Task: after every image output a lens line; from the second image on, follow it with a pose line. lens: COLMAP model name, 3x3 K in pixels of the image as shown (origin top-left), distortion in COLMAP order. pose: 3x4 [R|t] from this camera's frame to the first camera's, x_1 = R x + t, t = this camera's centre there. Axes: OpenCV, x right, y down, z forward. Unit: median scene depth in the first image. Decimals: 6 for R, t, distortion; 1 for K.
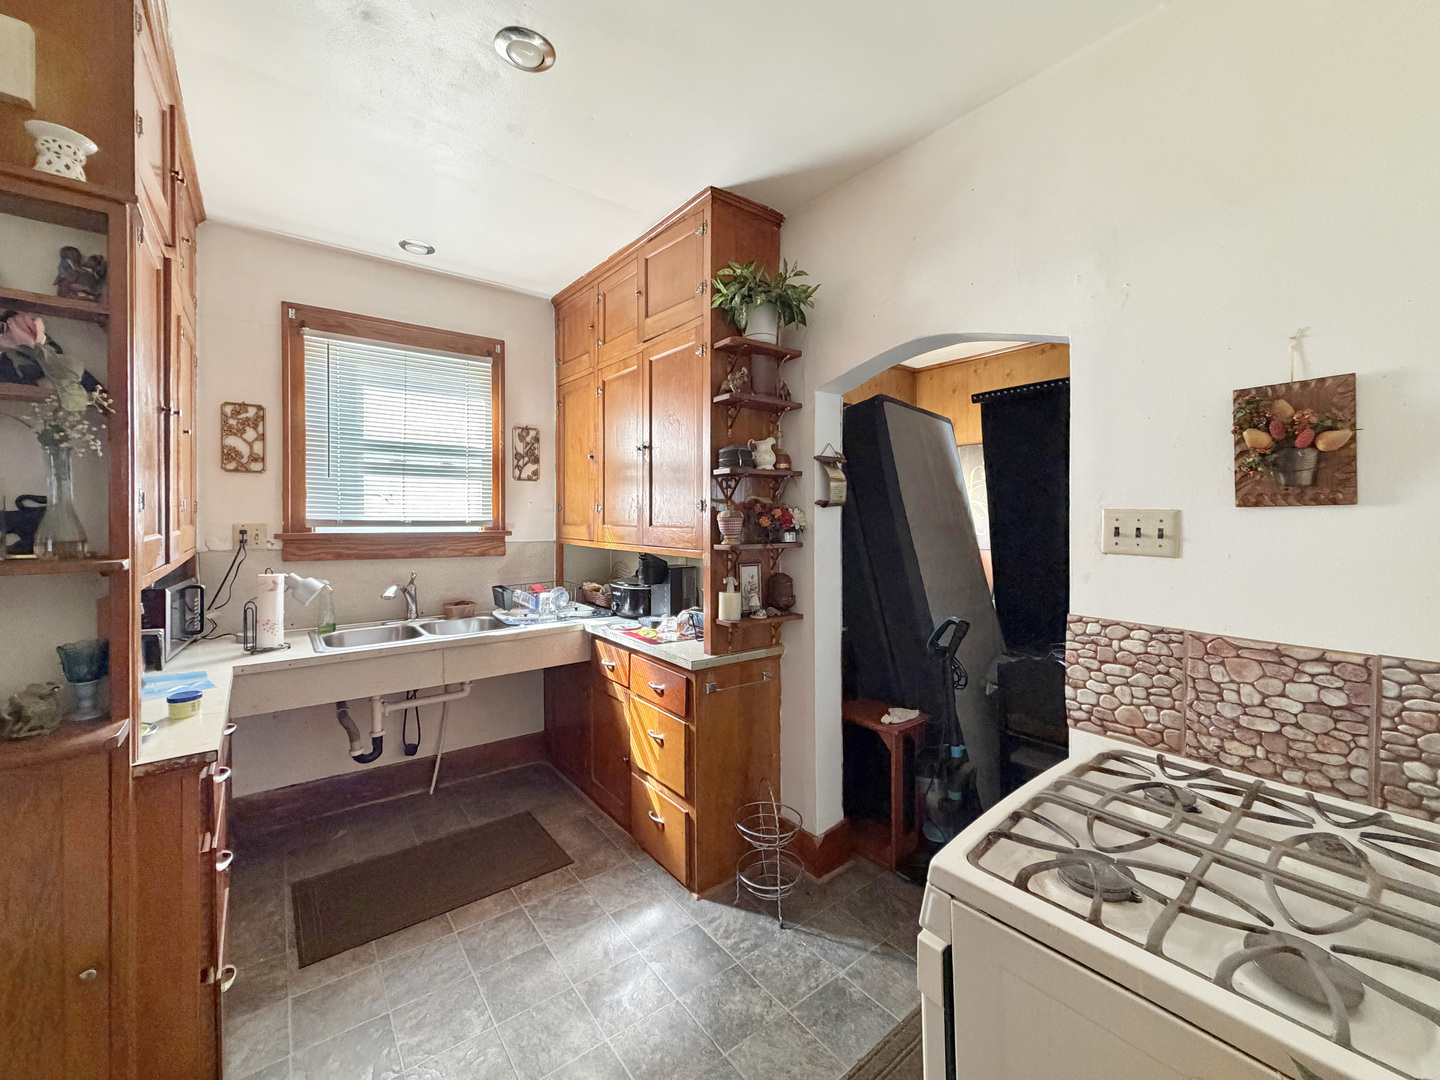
lens RADIAL K [[586.2, 0, 716.8], [0, 586.2, 530.6], [0, 0, 1]] dist [-0.003103, -0.000146]
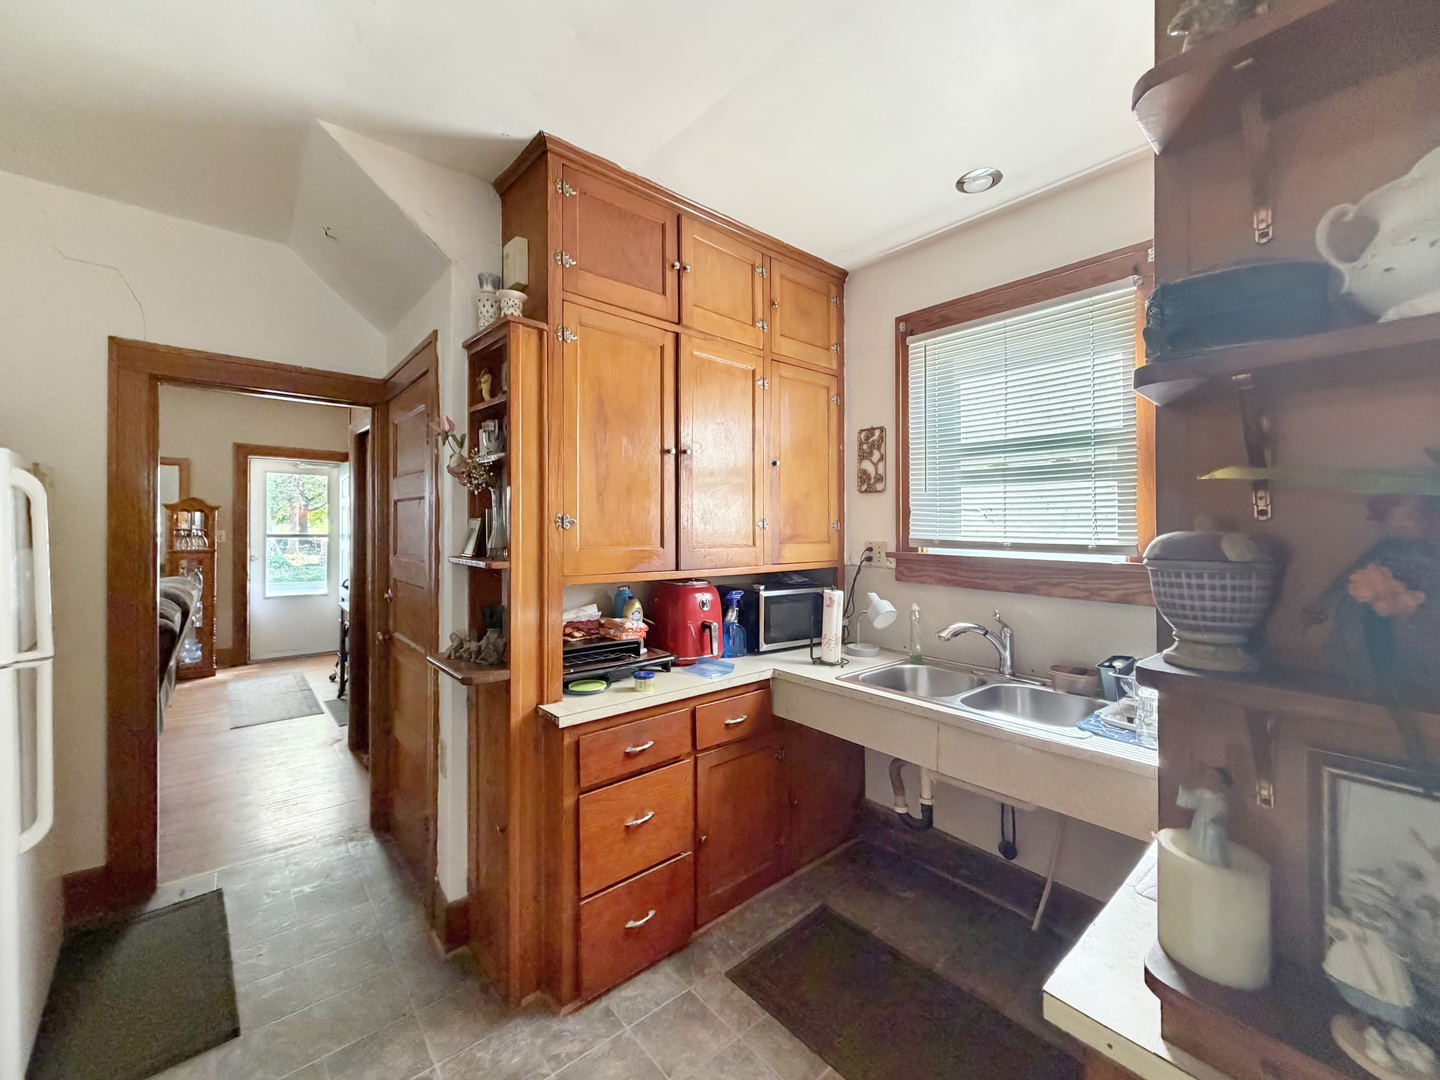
lens RADIAL K [[586.2, 0, 718.6], [0, 586.2, 527.0], [0, 0, 1]] dist [-0.003103, -0.000146]
pose [[0.055172, -0.004103, -0.998468, 0.228983], [-0.036611, 0.999311, -0.006129, -0.020877], [0.997805, 0.036893, 0.054984, 0.656815]]
